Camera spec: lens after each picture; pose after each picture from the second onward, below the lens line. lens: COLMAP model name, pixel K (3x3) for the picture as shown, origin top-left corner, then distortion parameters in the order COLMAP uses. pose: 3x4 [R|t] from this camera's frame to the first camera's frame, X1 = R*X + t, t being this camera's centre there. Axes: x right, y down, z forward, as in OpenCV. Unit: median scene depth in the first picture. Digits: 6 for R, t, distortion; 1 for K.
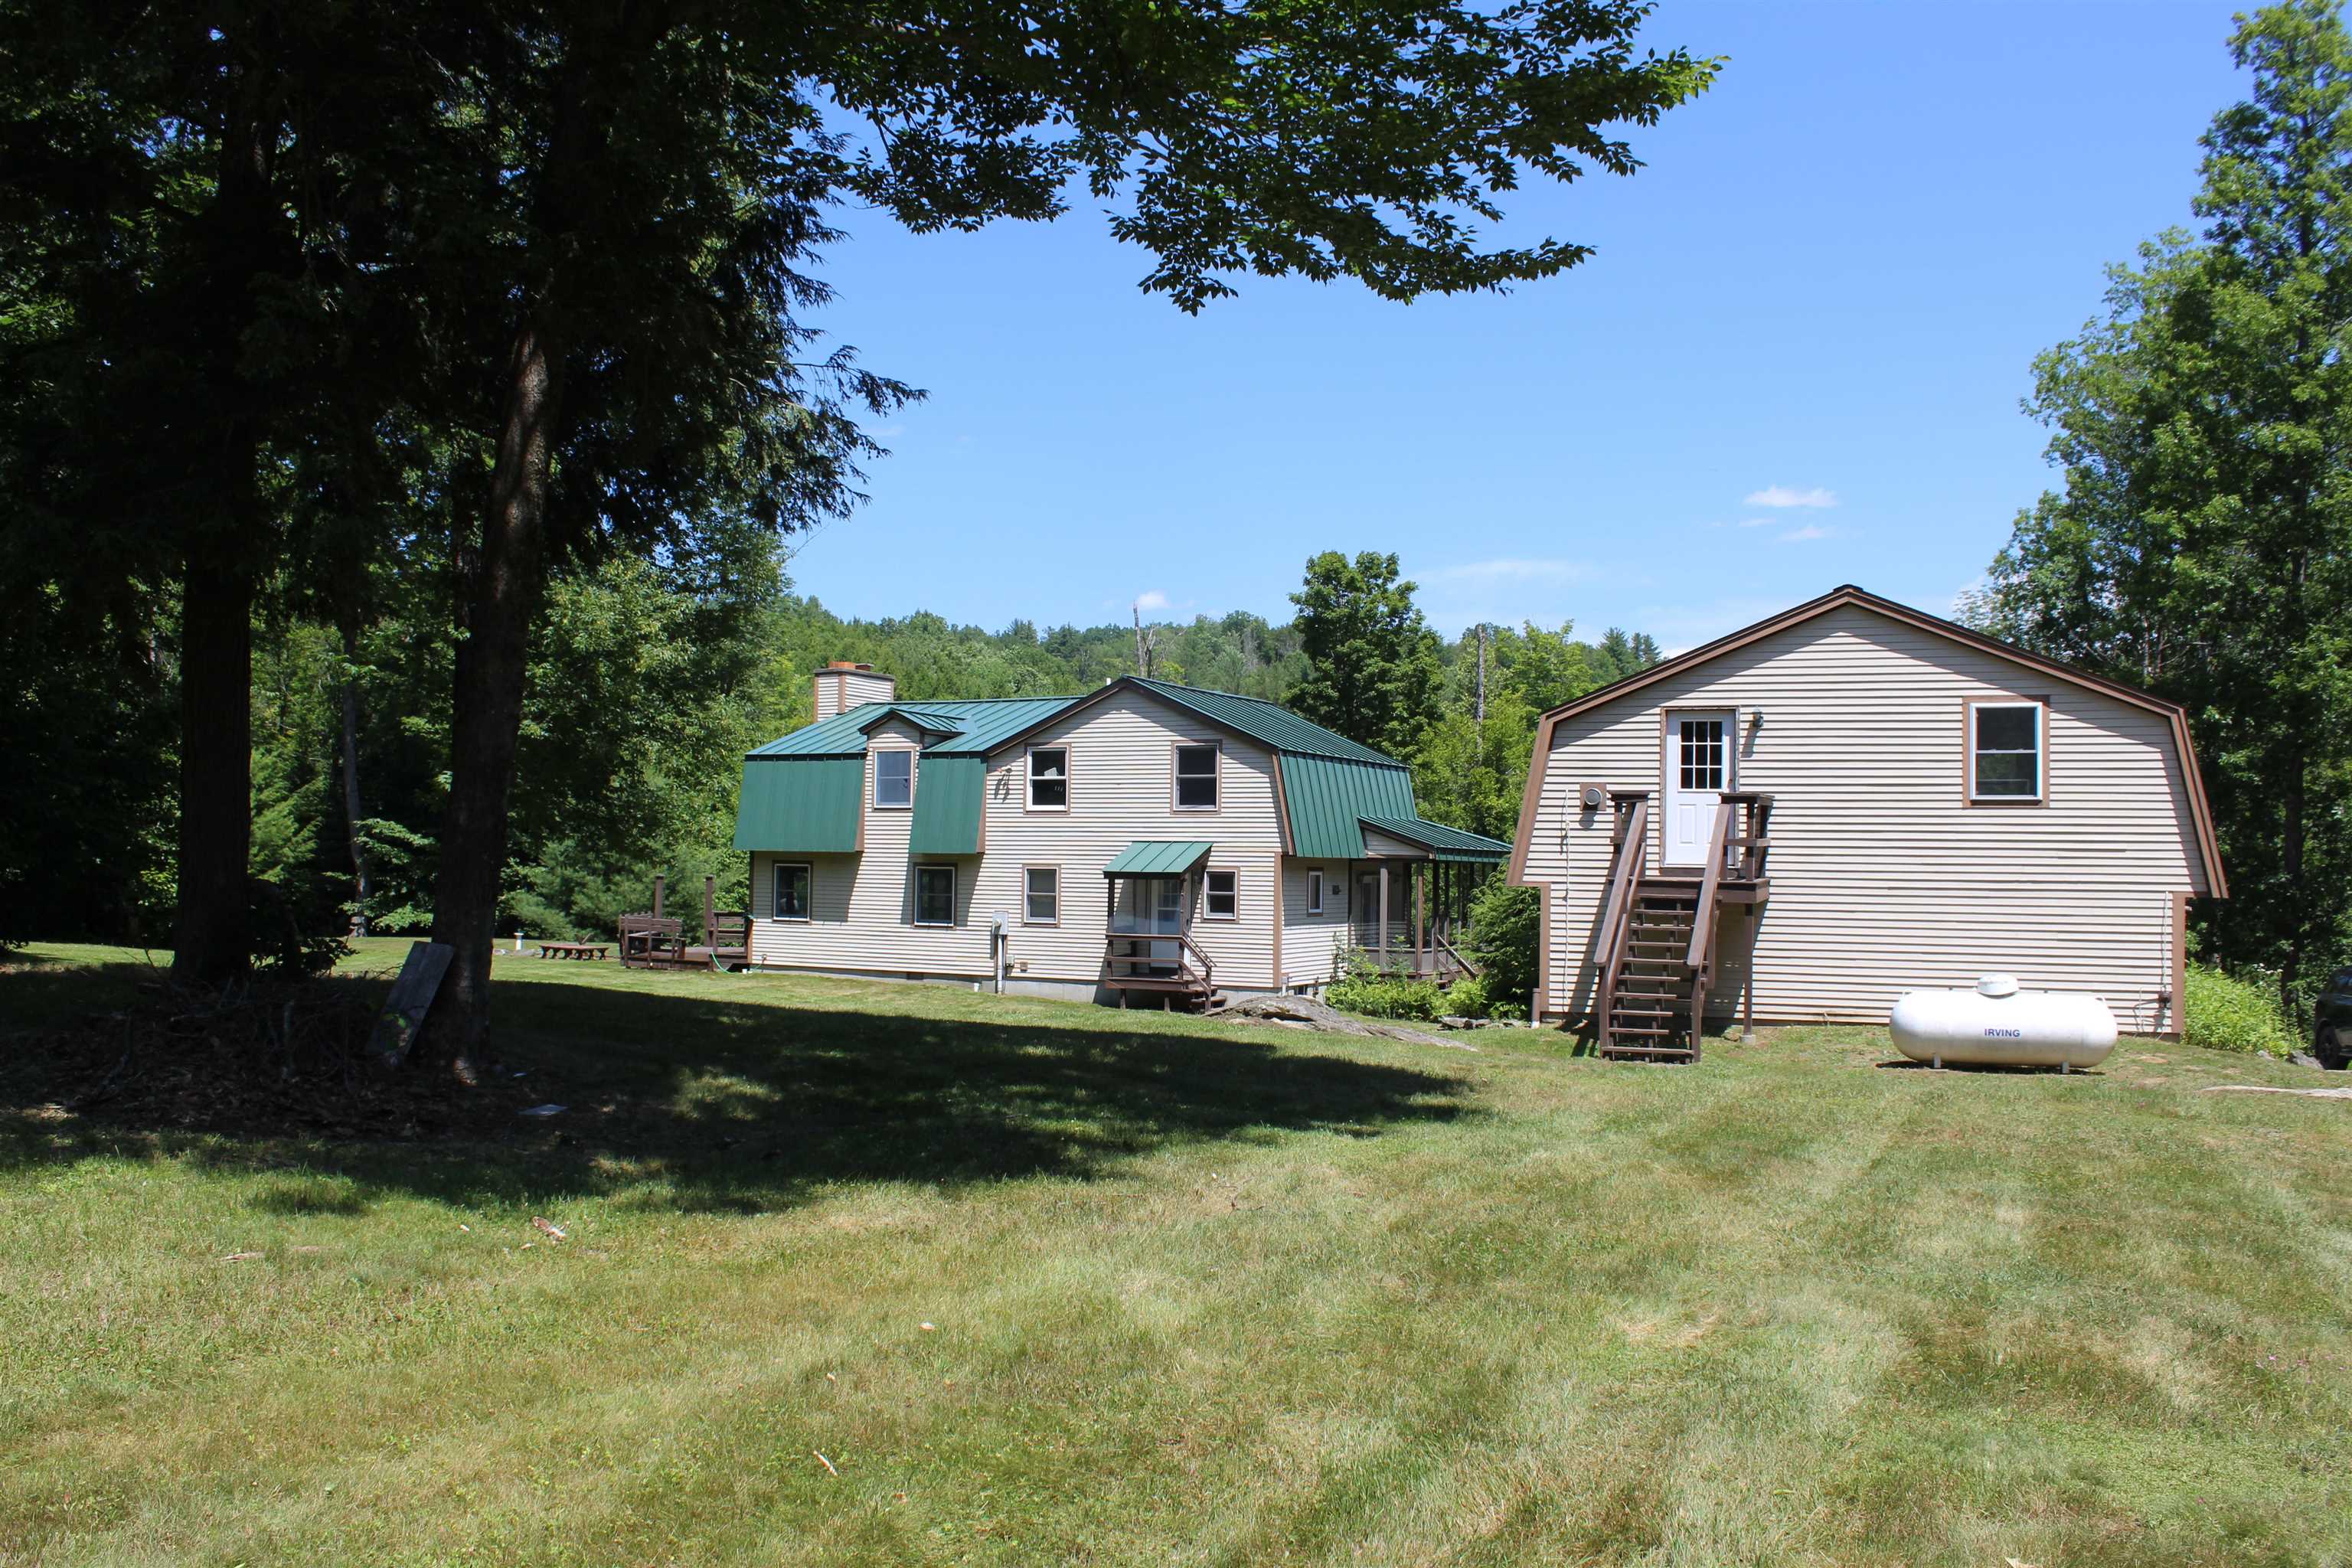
lens RADIAL K [[1986.2, 0, 1176.0], [0, 1986.2, 784.0], [0, 0, 1]] dist [-0.169615, 0.165299]
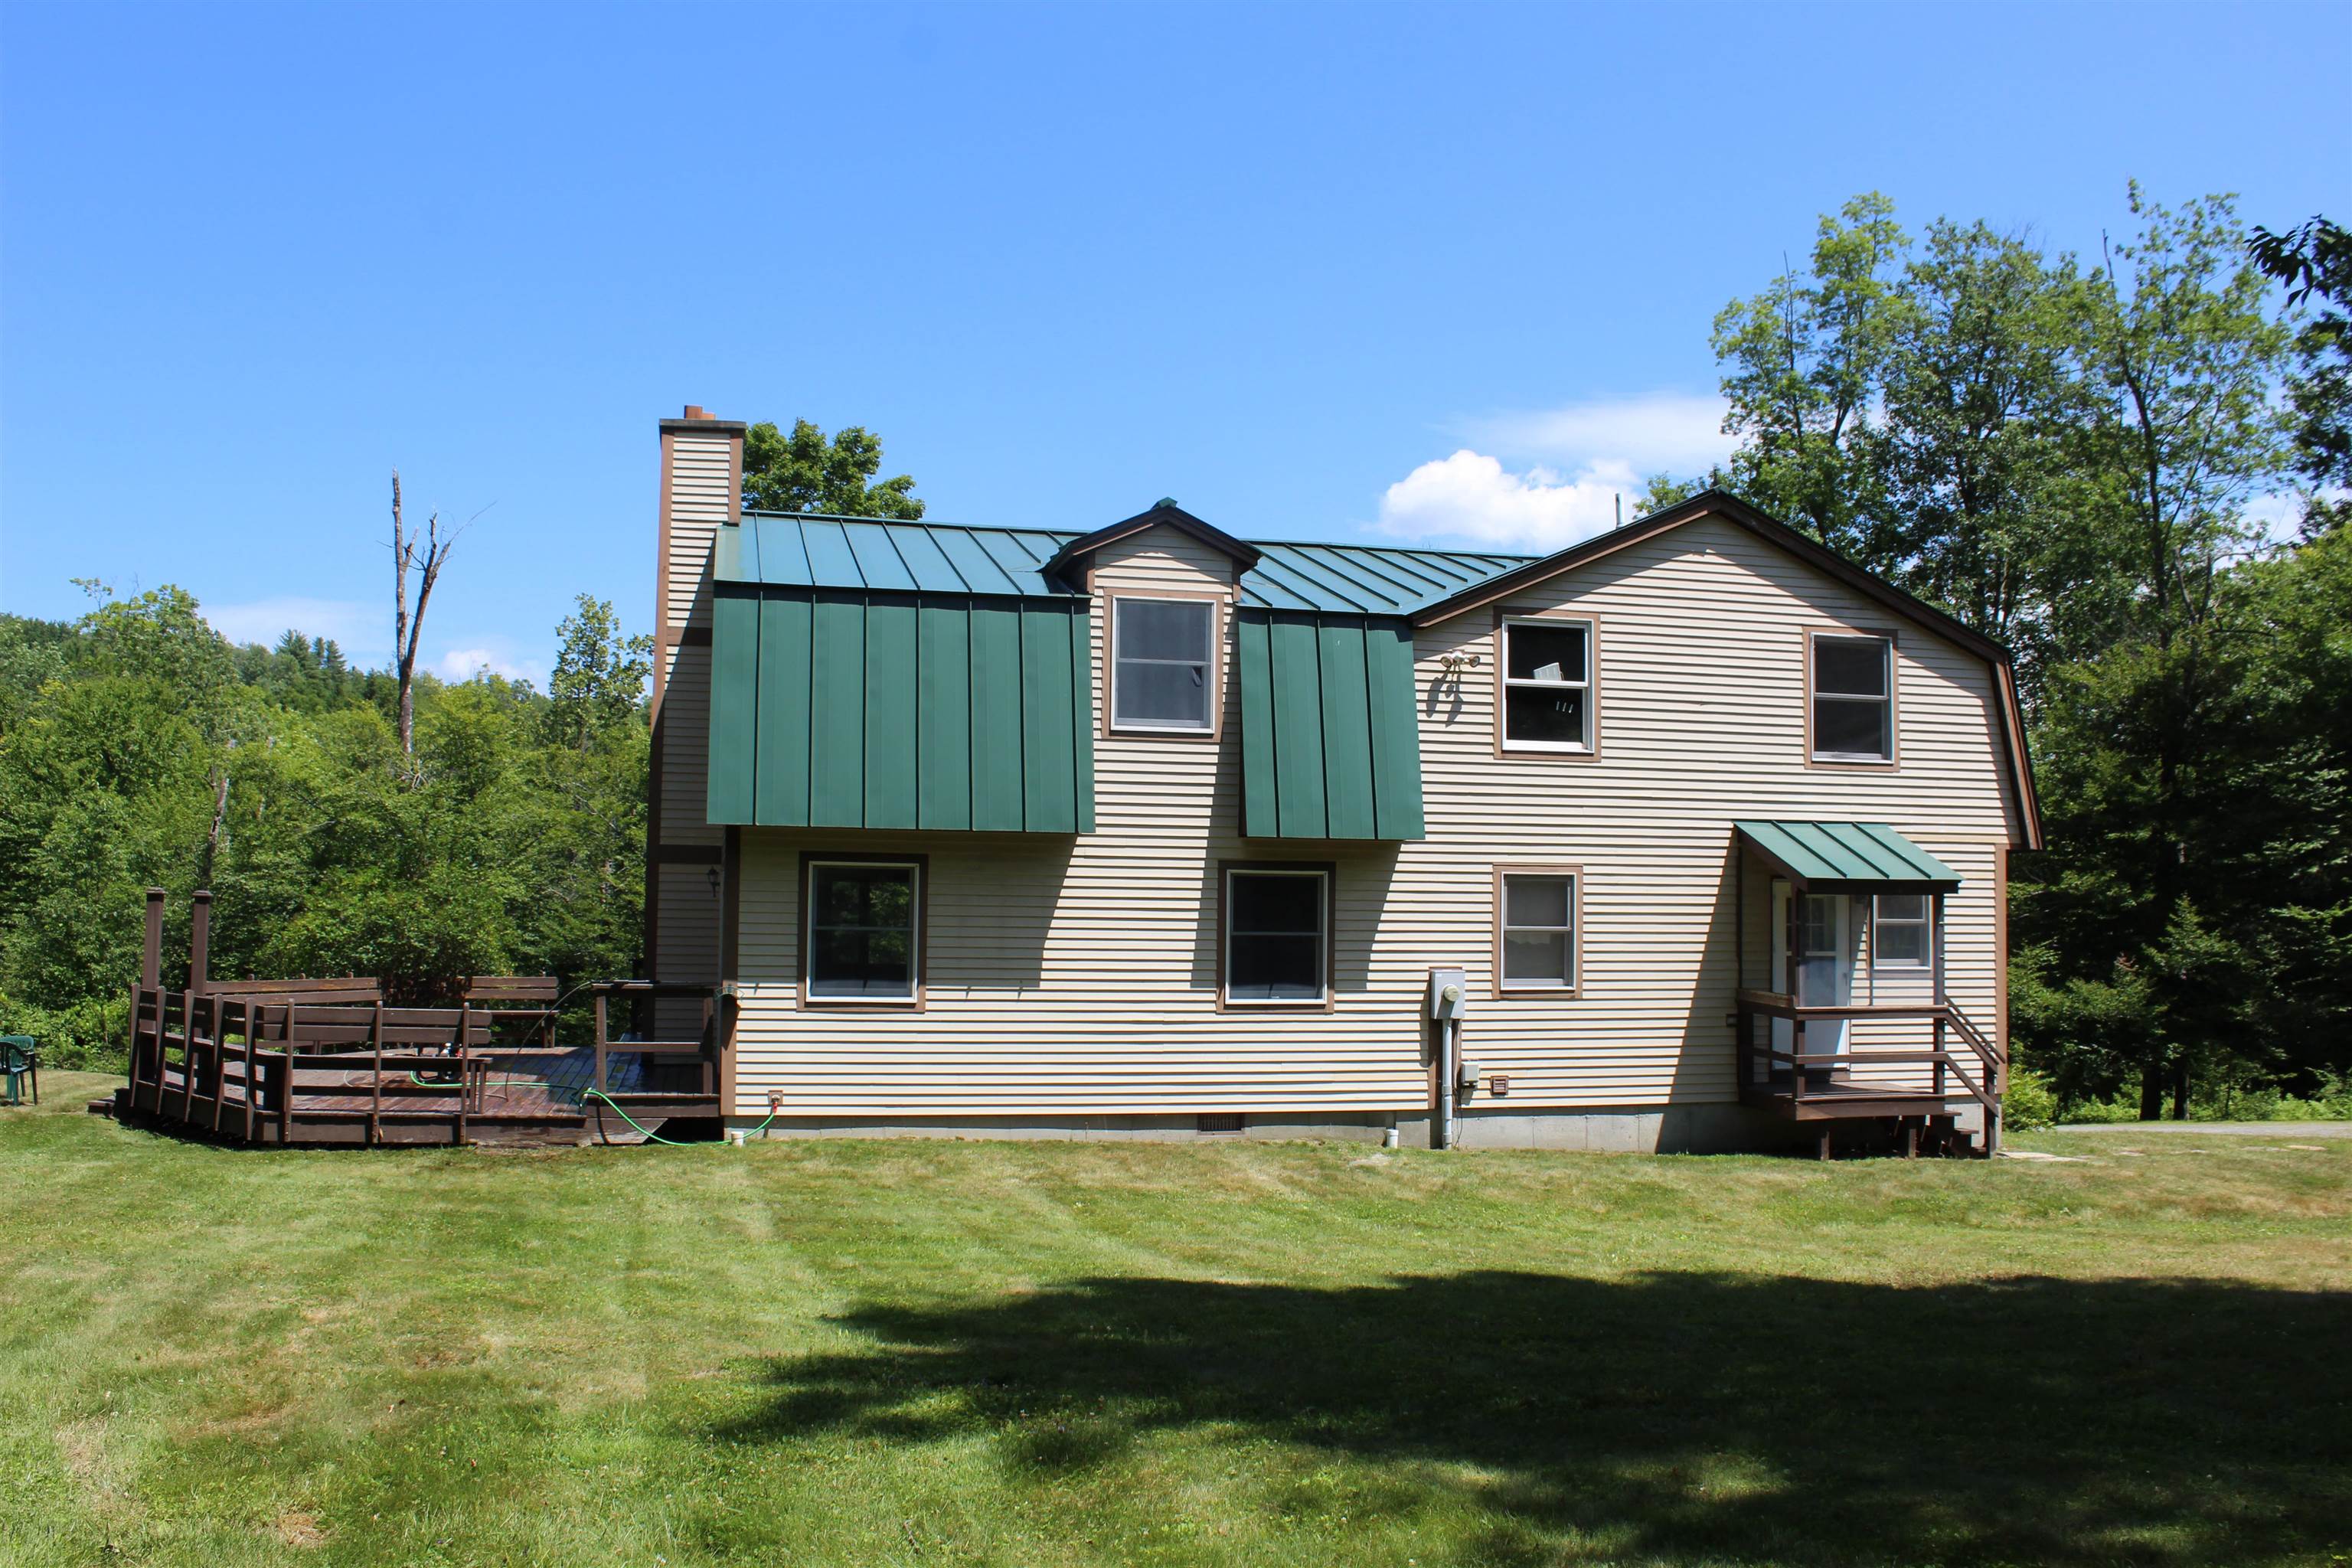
lens RADIAL K [[1986.2, 0, 1176.0], [0, 1986.2, 784.0], [0, 0, 1]] dist [-0.169615, 0.165299]
pose [[0.761851, 0.039912, 0.646522, -0.456414], [-0.029560, 0.999202, -0.026851, 0.038070], [-0.647078, 0.001345, 0.762423, 0.731175]]
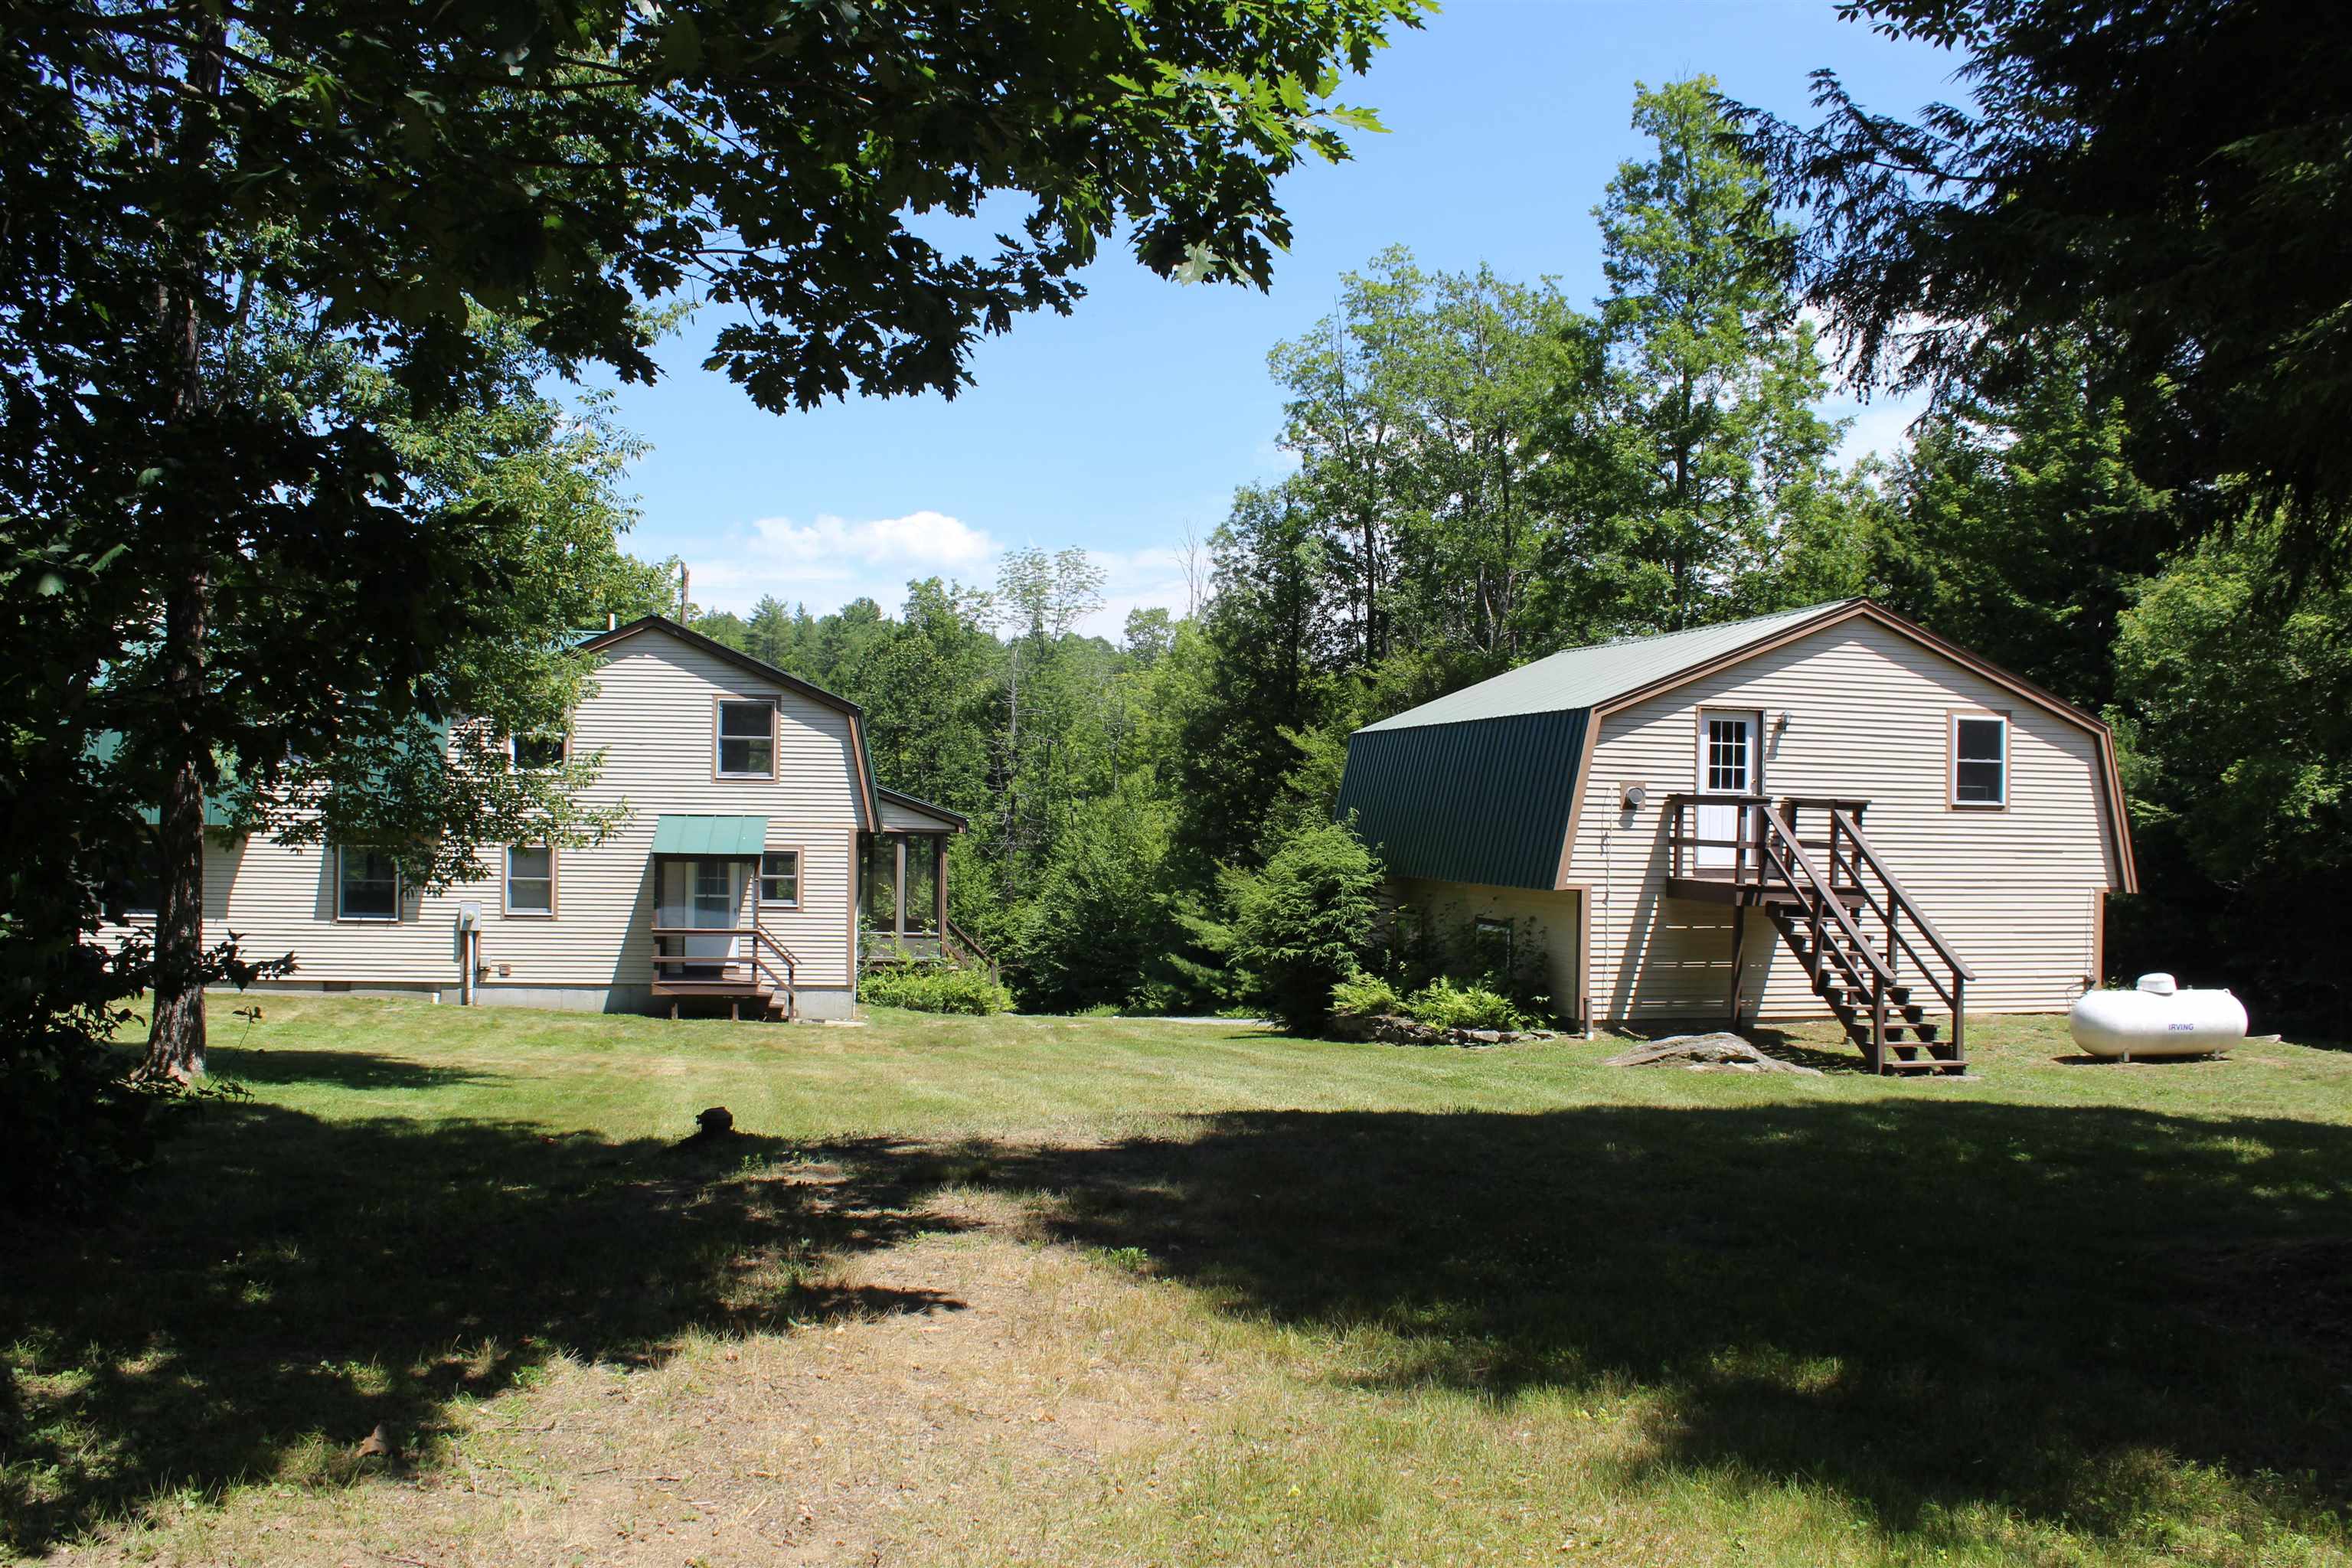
lens RADIAL K [[1986.2, 0, 1176.0], [0, 1986.2, 784.0], [0, 0, 1]] dist [-0.169615, 0.165299]
pose [[0.813481, 0.008124, 0.581535, -0.329271], [-0.027996, 0.999290, 0.025203, -0.010651], [-0.580917, -0.036783, 0.813131, 0.216124]]
